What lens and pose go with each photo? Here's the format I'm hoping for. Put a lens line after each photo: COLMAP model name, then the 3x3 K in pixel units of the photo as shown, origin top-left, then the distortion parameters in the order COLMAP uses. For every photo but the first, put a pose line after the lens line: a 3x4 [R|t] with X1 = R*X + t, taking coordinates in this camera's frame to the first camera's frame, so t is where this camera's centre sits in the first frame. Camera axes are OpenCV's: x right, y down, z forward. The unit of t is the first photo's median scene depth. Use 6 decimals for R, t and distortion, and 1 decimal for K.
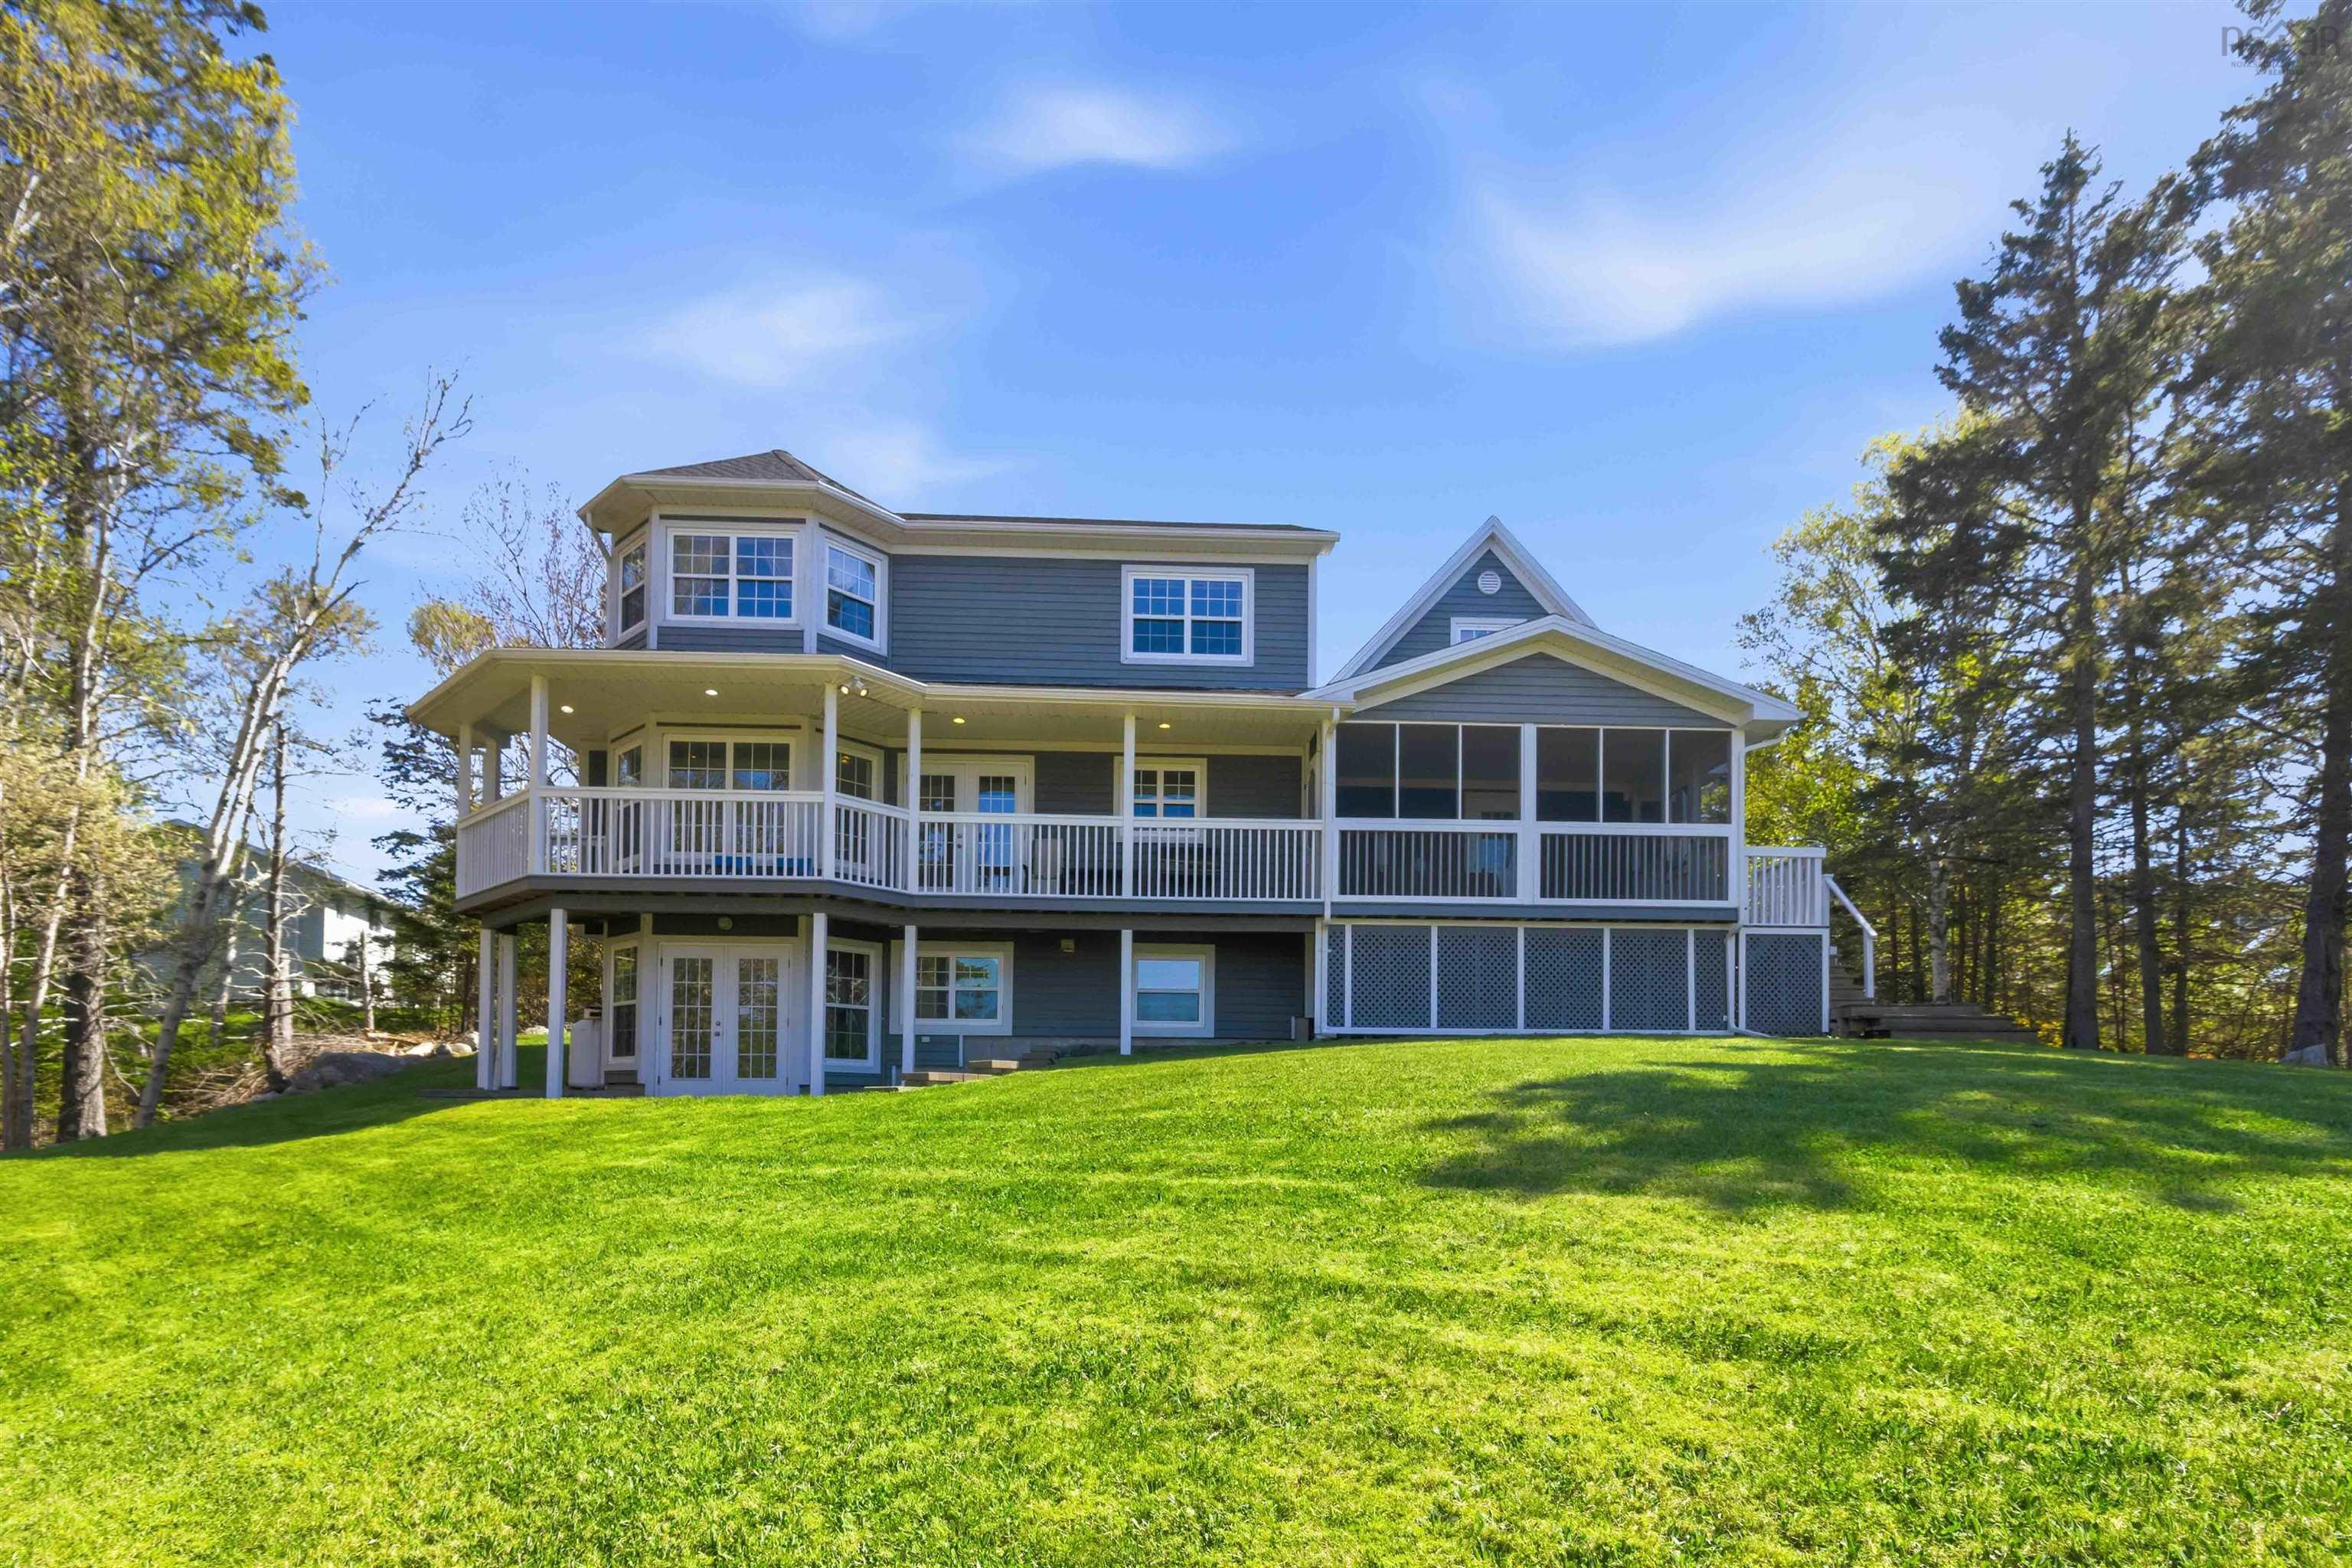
lens RADIAL K [[1109.3, 0, 1176.0], [0, 1109.3, 784.0], [0, 0, 1]] dist [0.011433, -0.000102]
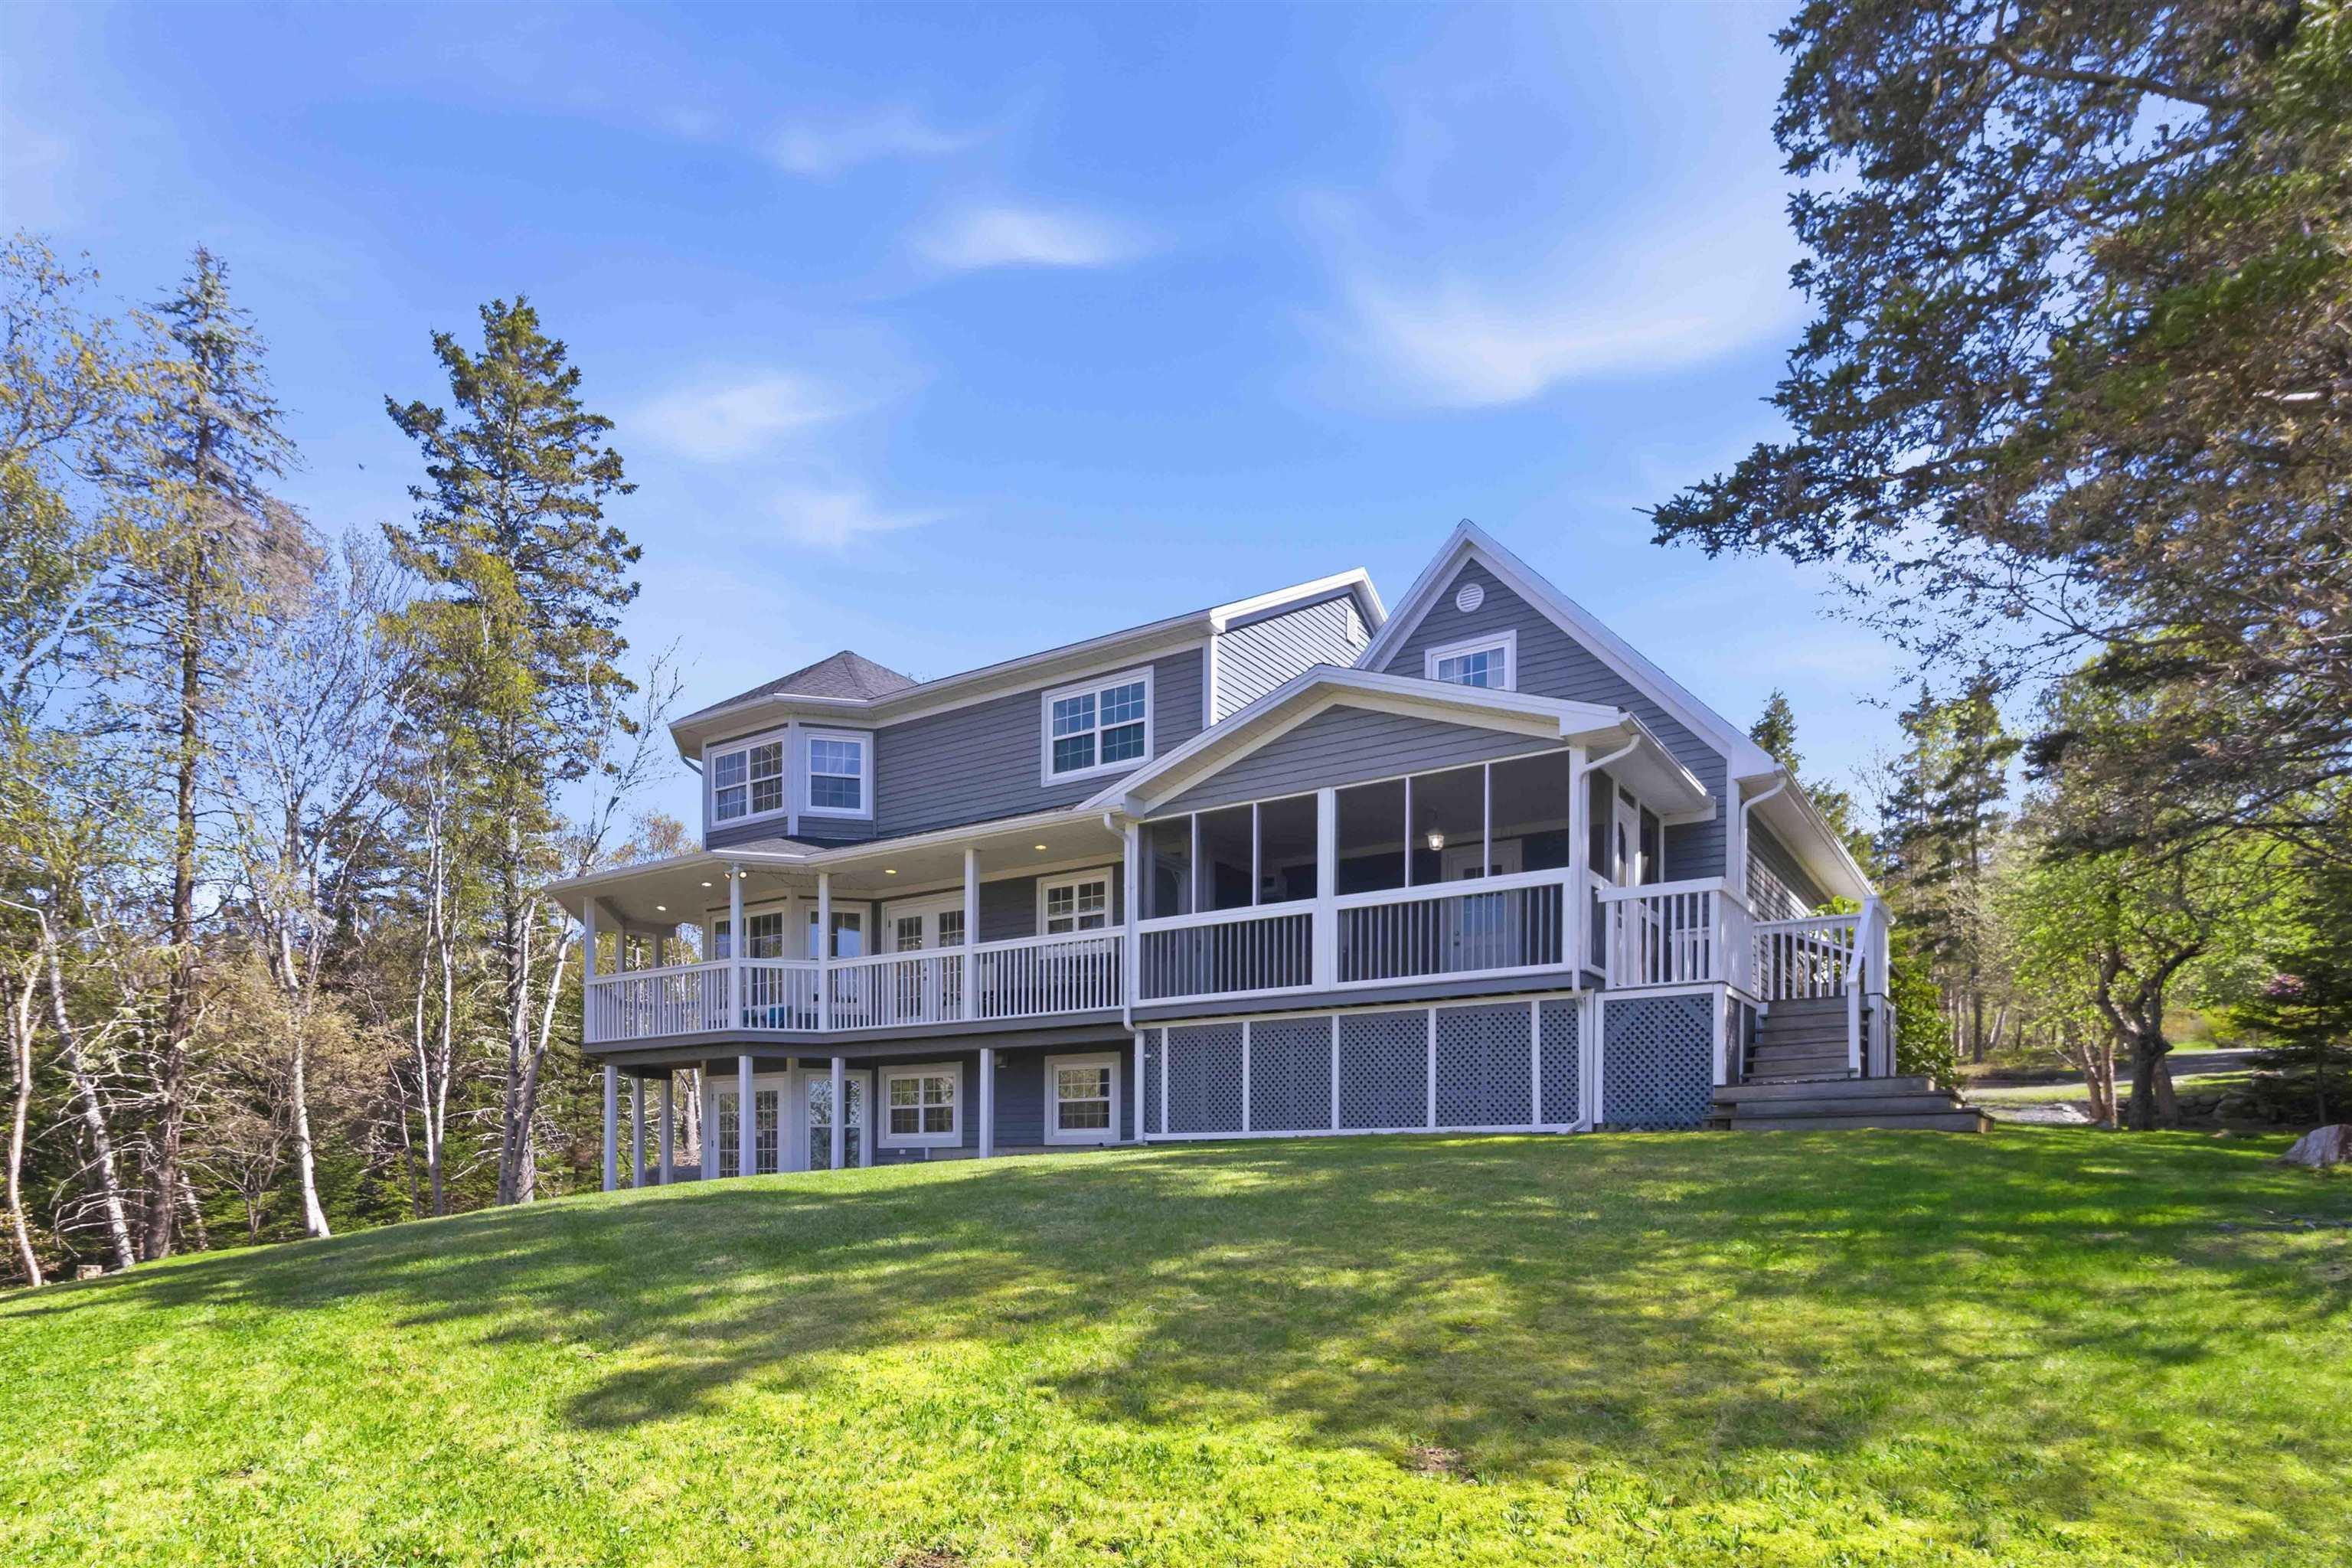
lens RADIAL K [[1248.9, 0, 1176.9], [0, 1248.9, 827.7], [0, 0, 1]] dist [-0.000363, 0.000011]
pose [[0.823730, -0.158700, -0.544319, 0.722726], [0.152914, 0.986637, -0.056253, 0.015100], [0.545972, -0.036896, 0.836990, 0.086350]]
